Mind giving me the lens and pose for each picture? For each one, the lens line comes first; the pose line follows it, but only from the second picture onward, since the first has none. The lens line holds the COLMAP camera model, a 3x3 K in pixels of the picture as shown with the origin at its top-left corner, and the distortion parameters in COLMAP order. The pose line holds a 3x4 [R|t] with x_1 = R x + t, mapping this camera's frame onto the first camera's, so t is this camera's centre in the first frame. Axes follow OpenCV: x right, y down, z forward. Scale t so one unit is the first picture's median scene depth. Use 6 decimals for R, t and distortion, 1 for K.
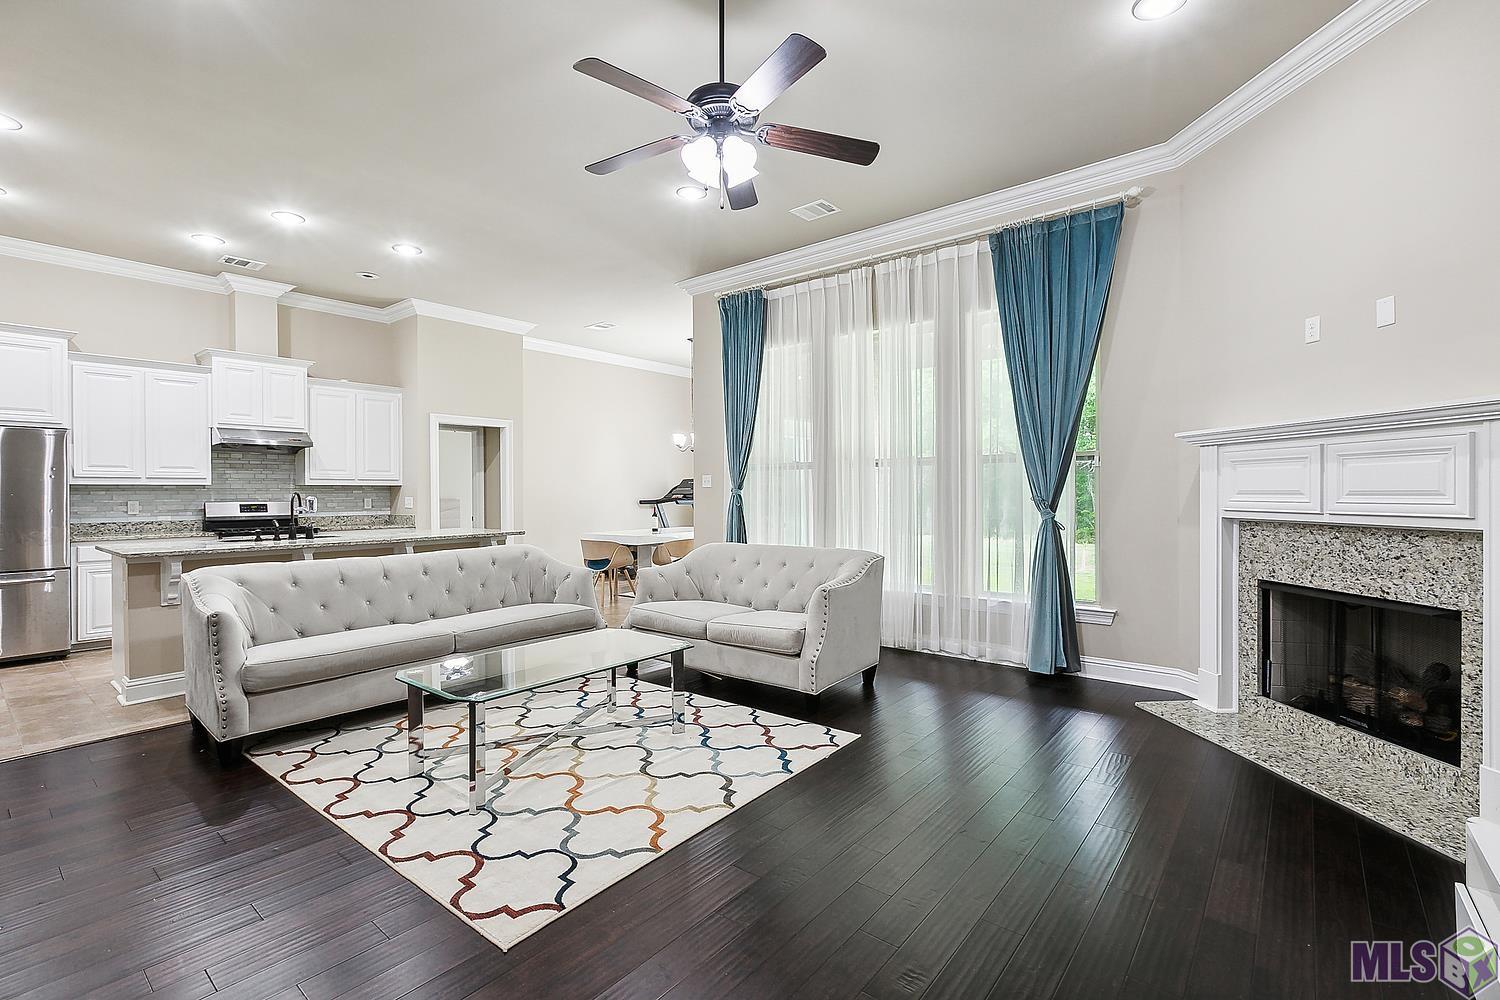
lens RADIAL K [[670.1, 0, 752.6], [0, 670.1, 494.6], [0, 0, 1]] dist [0.000965, -0.000269]
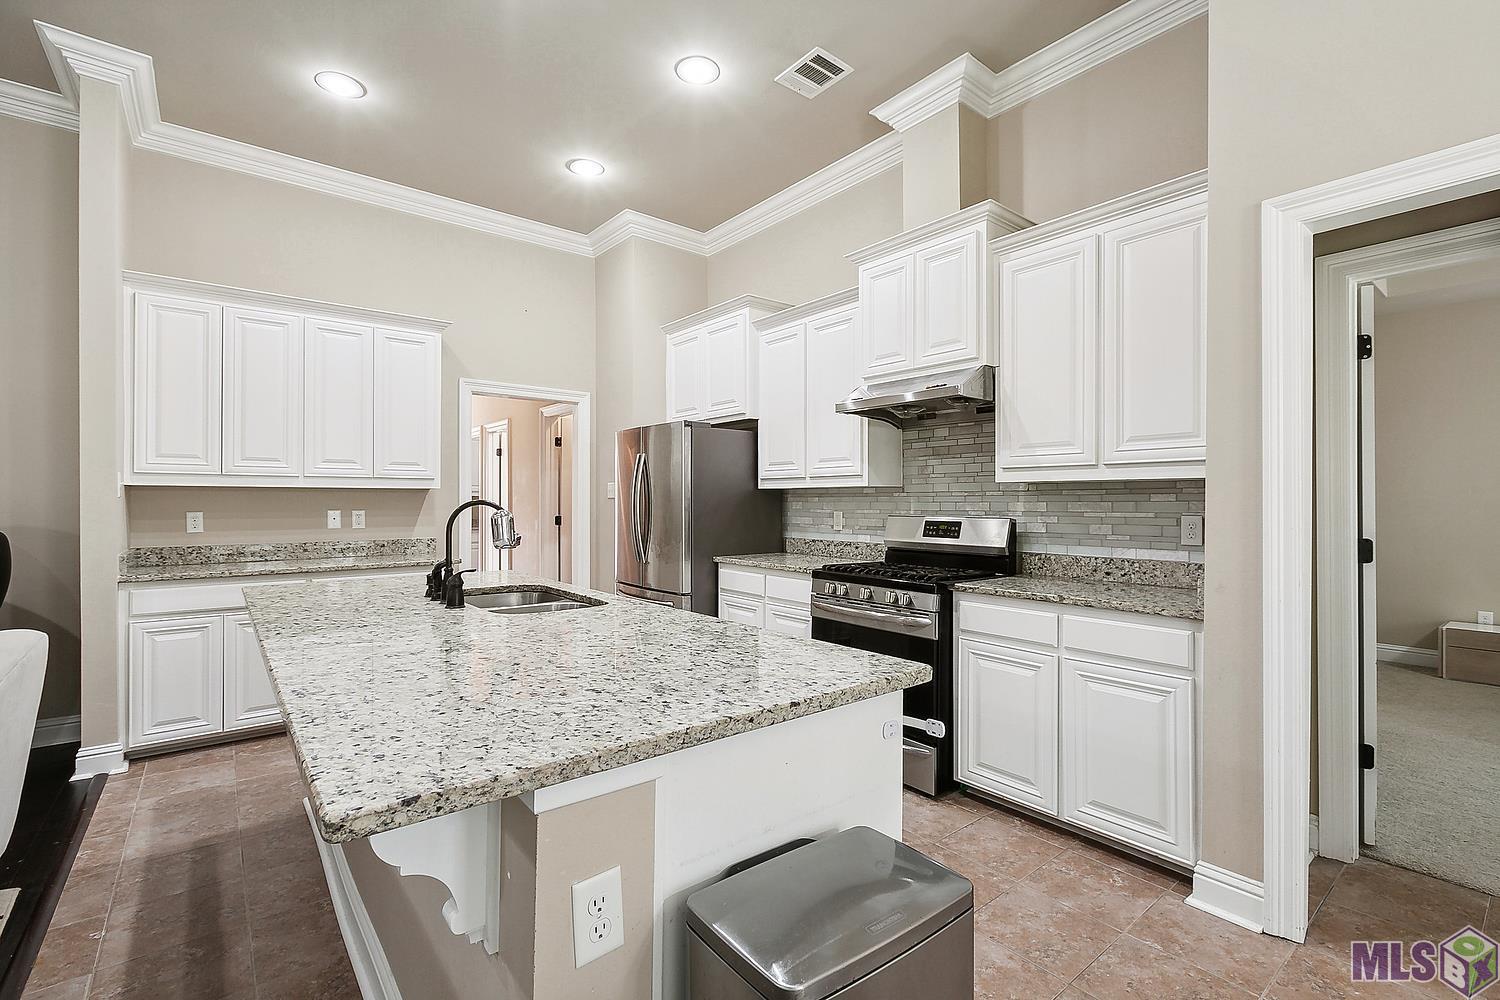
lens RADIAL K [[670.1, 0, 752.6], [0, 670.1, 494.6], [0, 0, 1]] dist [0.000965, -0.000269]
pose [[-0.194801, -0.004339, -0.980833, -0.209375], [-0.002407, 0.999989, -0.003946, -0.004489], [0.980840, 0.001593, -0.194810, 0.989754]]
